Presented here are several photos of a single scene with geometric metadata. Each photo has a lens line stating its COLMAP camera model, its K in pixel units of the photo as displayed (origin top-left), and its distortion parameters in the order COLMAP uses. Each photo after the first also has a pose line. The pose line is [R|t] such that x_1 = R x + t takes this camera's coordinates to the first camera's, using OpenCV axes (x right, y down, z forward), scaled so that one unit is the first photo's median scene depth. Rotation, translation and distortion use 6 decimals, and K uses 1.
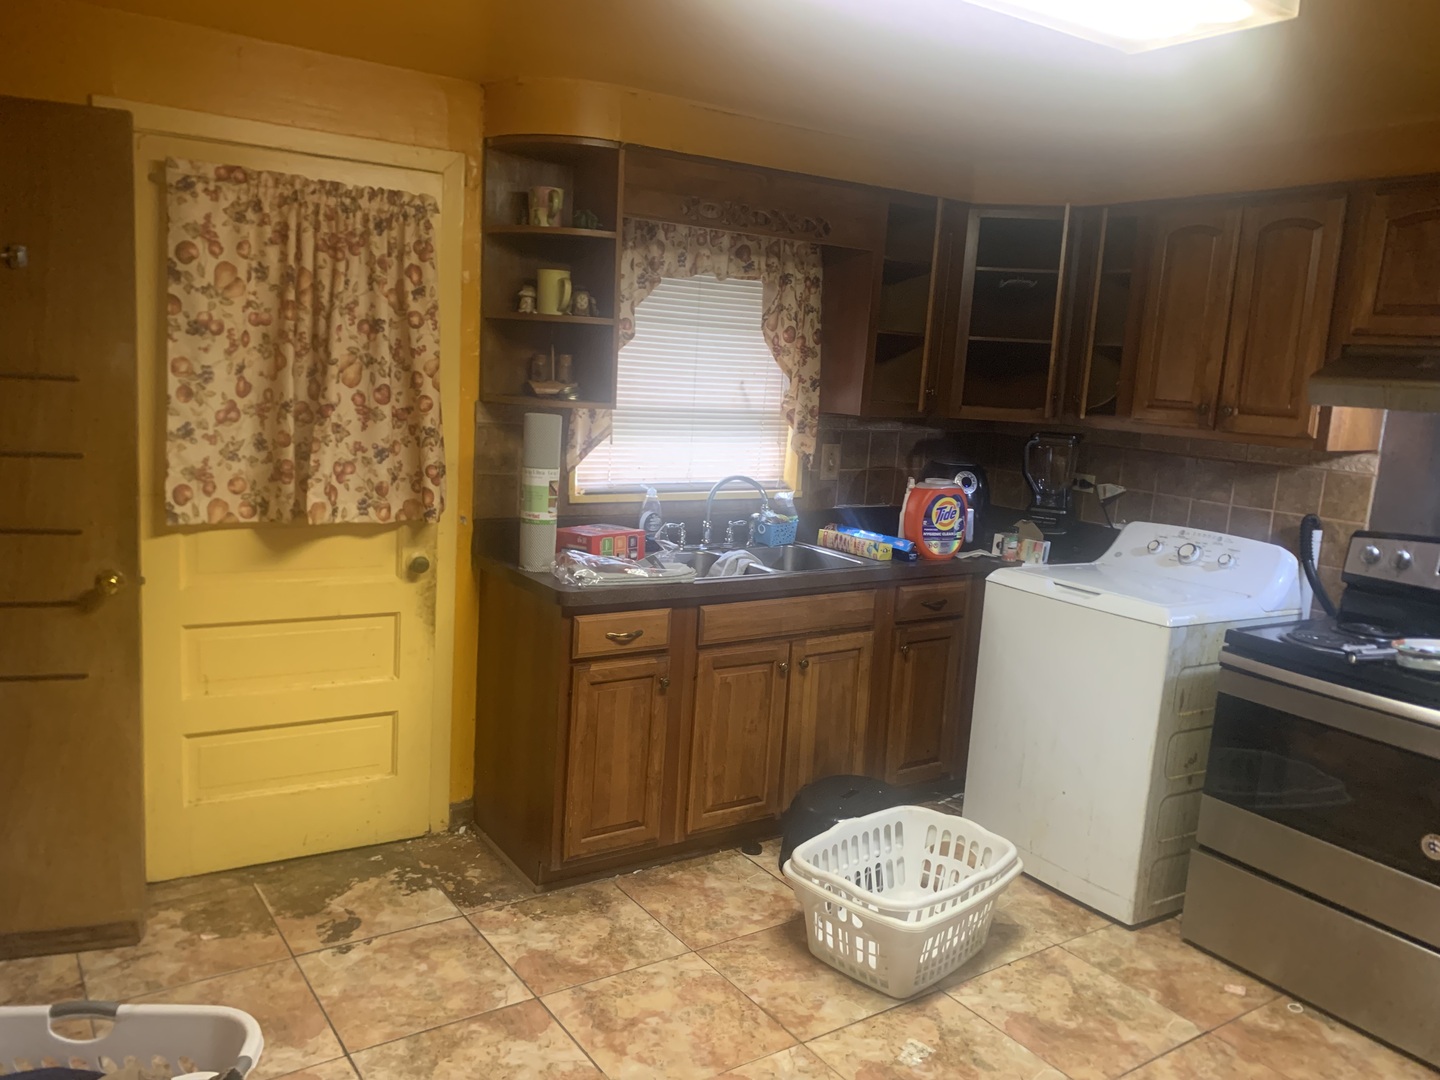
lens RADIAL K [[1106.2, 0, 709.5], [0, 1106.2, 547.5], [0, 0, 1]] dist [0.037624, -0.041095]
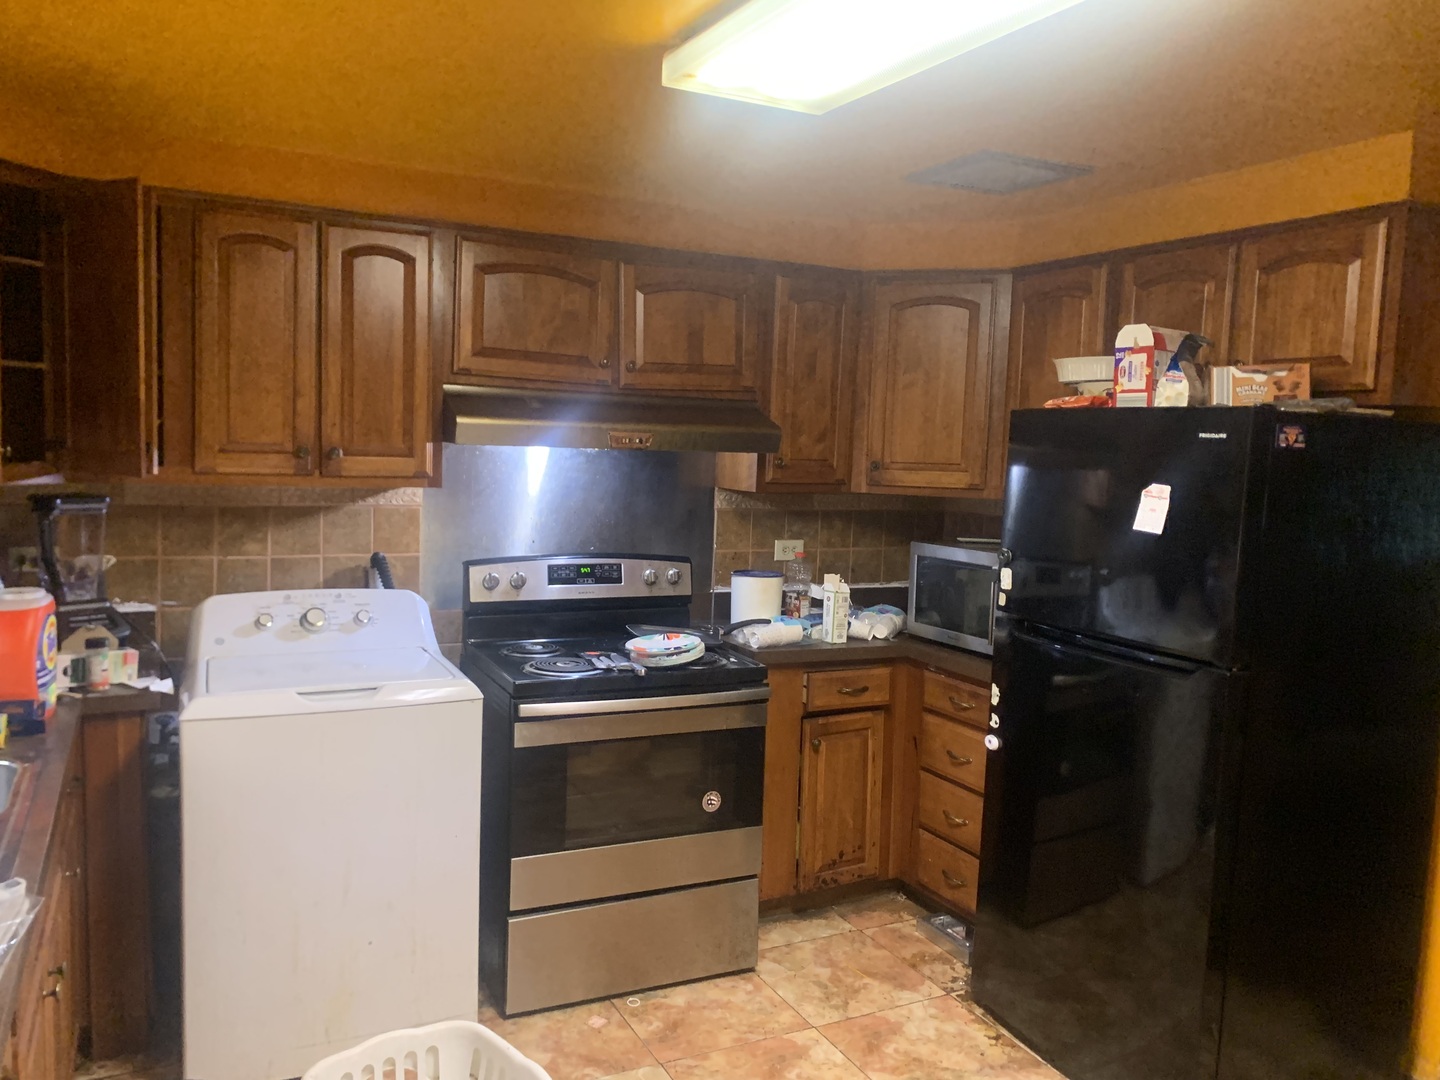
lens RADIAL K [[1106.2, 0, 715.7], [0, 1106.2, 534.1], [0, 0, 1]] dist [0.037624, -0.041095]
pose [[0.135554, -0.139570, 0.980890, -0.372140], [0.142031, 0.982540, 0.120177, -0.122105], [-0.980537, 0.123026, 0.153010, 0.573338]]
